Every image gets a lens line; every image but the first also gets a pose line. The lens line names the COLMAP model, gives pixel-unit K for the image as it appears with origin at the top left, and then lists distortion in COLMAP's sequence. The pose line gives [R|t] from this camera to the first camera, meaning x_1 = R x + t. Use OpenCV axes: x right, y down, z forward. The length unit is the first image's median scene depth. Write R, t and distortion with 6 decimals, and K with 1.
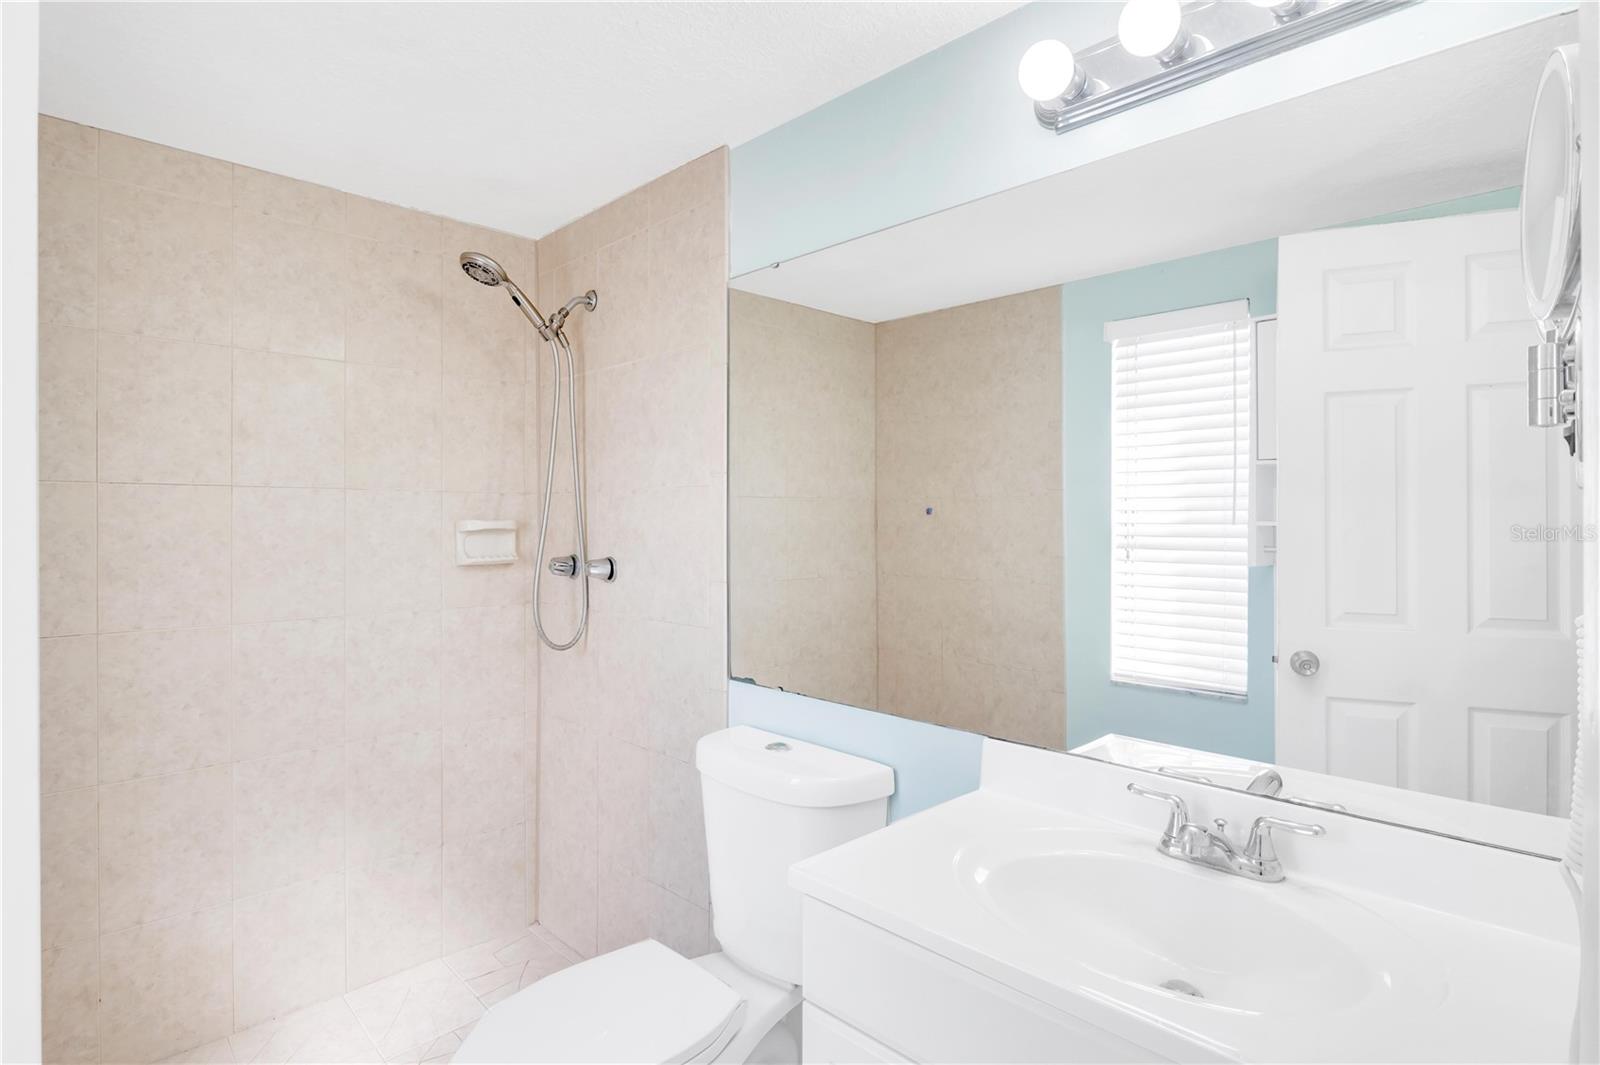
lens RADIAL K [[821.2, 0, 797.8], [0, 821.2, 527.8], [0, 0, 1]] dist [-0.034205, -0.000309]
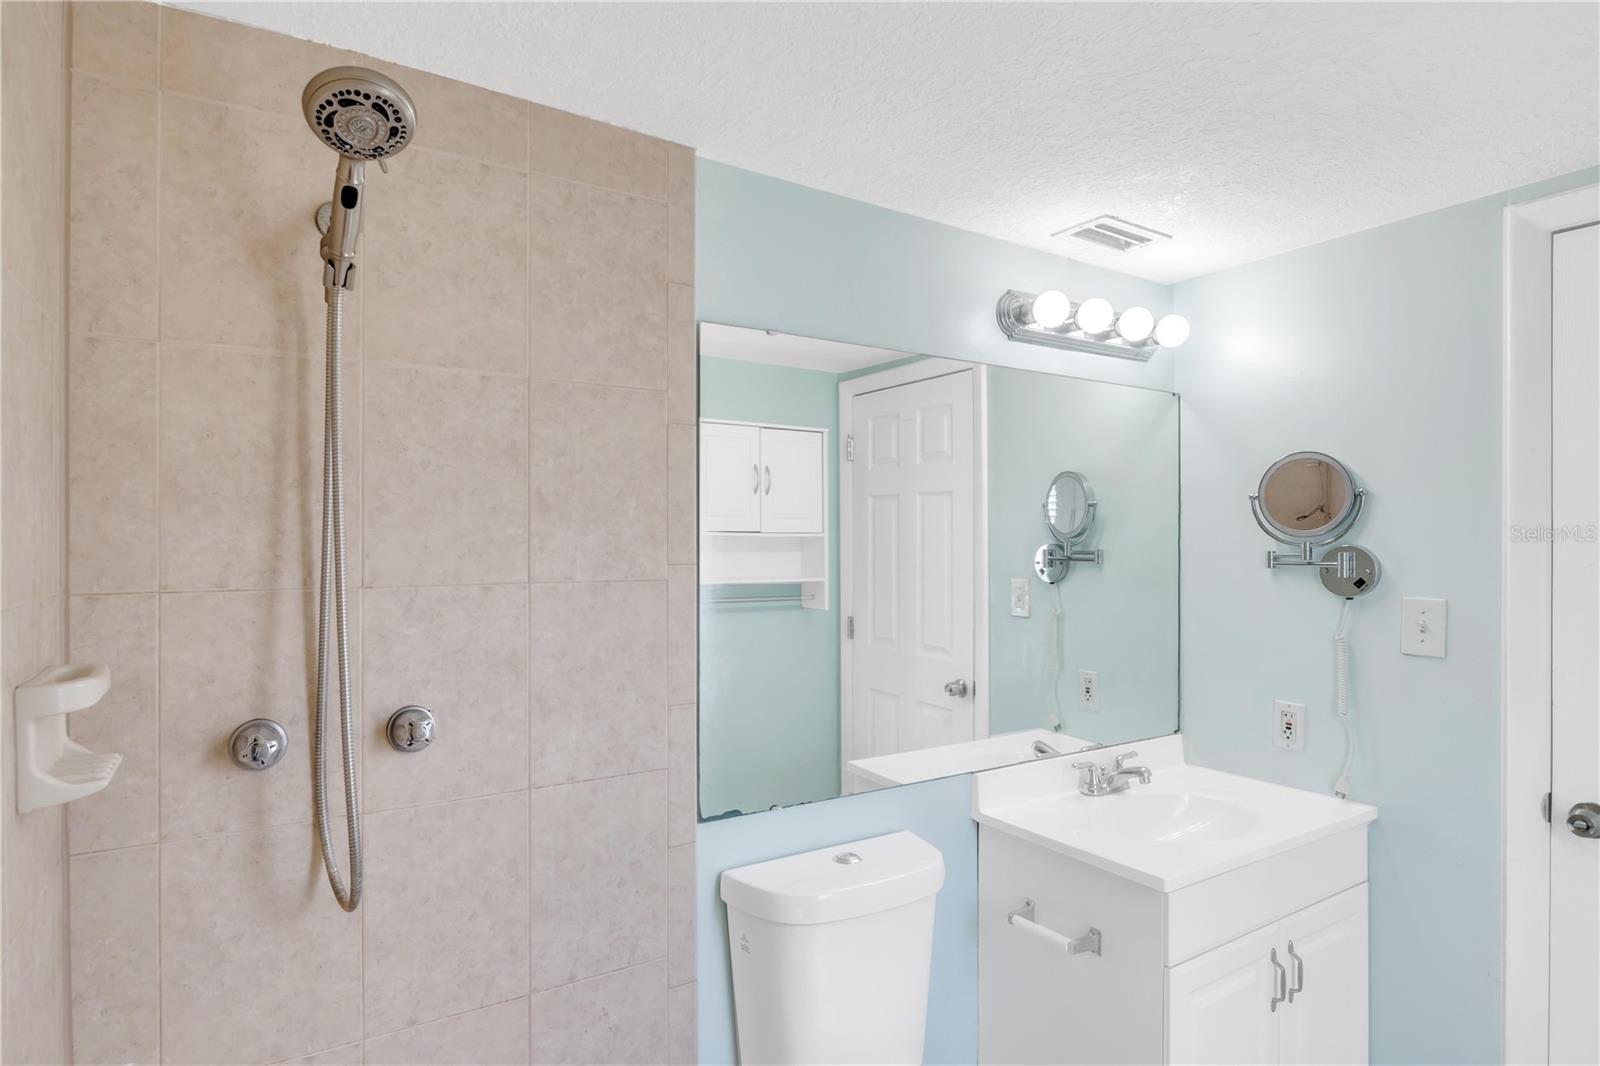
lens RADIAL K [[821.2, 0, 797.8], [0, 821.2, 528.3], [0, 0, 1]] dist [-0.034205, -0.000309]
pose [[0.224118, 0.010437, 0.974506, -0.787475], [0.003524, 0.999927, -0.011519, -0.086246], [-0.974556, 0.006016, 0.224064, 0.686211]]
